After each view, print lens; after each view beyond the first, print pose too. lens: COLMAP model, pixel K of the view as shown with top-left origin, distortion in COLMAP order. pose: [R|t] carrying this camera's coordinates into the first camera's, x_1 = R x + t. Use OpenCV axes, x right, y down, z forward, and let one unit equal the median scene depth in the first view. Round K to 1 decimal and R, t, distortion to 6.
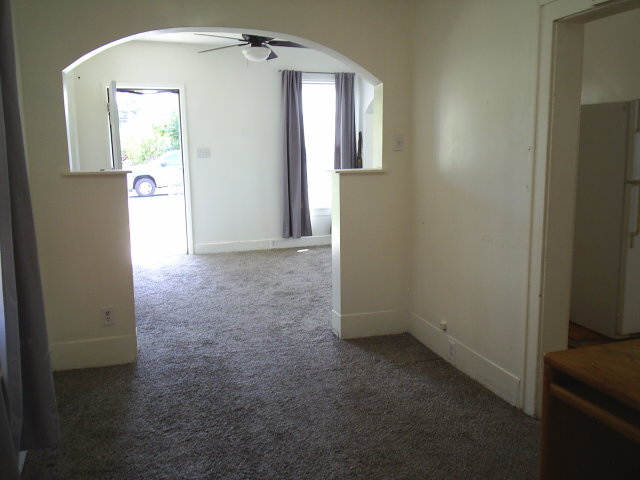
lens RADIAL K [[575.1, 0, 324.5], [0, 575.1, 232.7], [0, 0, 1]] dist [0.112601, -0.260494]
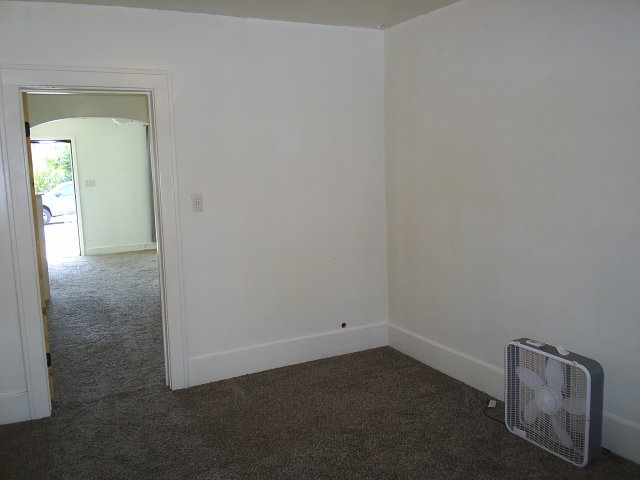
lens RADIAL K [[575.1, 0, 324.5], [0, 575.1, 232.7], [0, 0, 1]] dist [0.112601, -0.260494]
pose [[0.986457, -0.041098, 0.158789, 0.126259], [0.048038, 0.998040, -0.040112, 0.067729], [-0.156829, 0.047196, 0.986497, -0.489772]]
